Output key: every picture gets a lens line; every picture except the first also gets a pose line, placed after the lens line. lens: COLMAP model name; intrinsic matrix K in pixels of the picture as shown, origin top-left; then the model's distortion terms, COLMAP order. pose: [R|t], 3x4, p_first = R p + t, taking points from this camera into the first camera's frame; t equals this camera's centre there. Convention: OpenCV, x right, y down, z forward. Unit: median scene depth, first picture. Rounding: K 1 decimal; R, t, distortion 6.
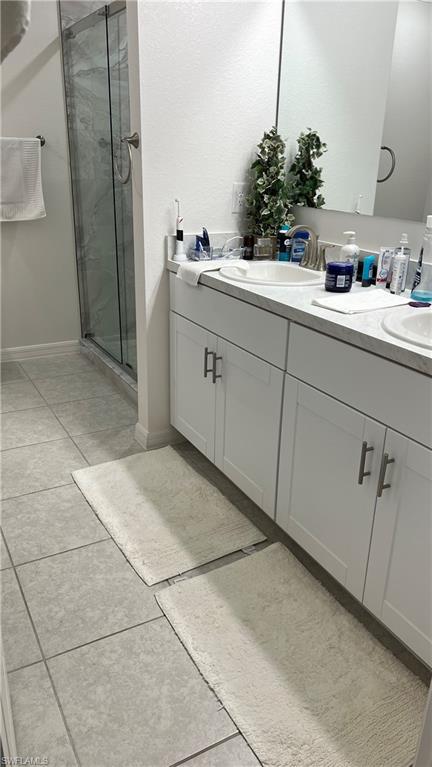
lens RADIAL K [[581.9, 0, 215.7], [0, 581.9, 387.2], [0, 0, 1]] dist [0.085999, -0.101923]
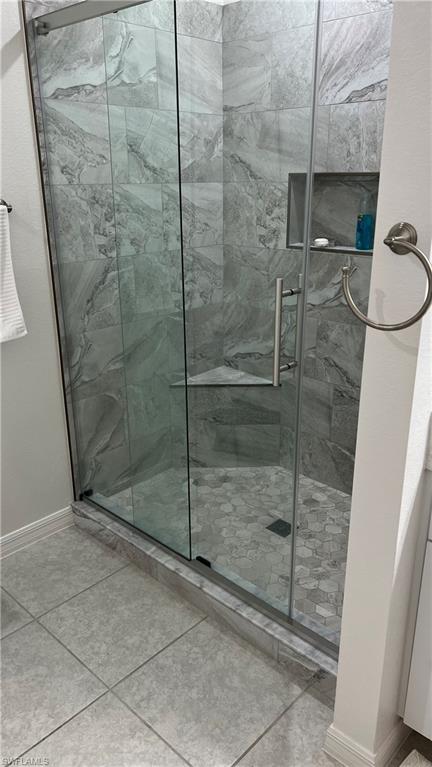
lens RADIAL K [[581.9, 0, 215.7], [0, 581.9, 387.2], [0, 0, 1]] dist [0.085999, -0.101923]
pose [[0.951431, -0.127820, 0.280075, -0.275528], [0.133158, 0.991095, -0.000031, -0.209363], [-0.277577, 0.037324, 0.959978, 0.382337]]
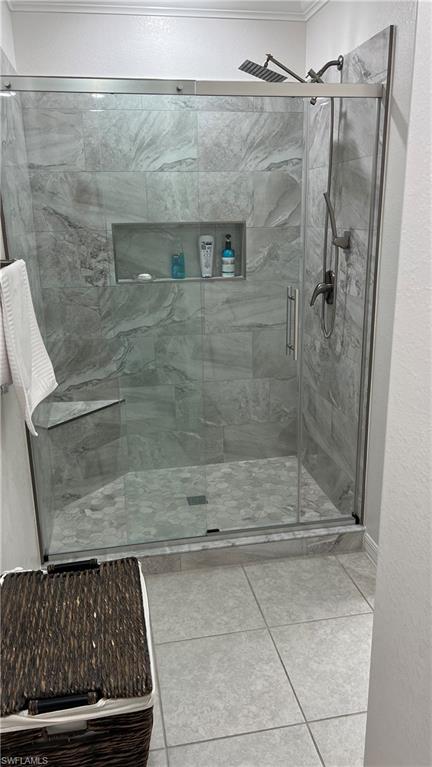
lens RADIAL K [[568.3, 0, 215.5], [0, 568.3, 389.4], [0, 0, 1]] dist [0.084646, -0.149333]
pose [[0.305341, -0.291959, 0.906381, -0.733663], [0.367765, 0.914142, 0.170566, -0.316775], [-0.878360, 0.281255, 0.386497, 0.637153]]
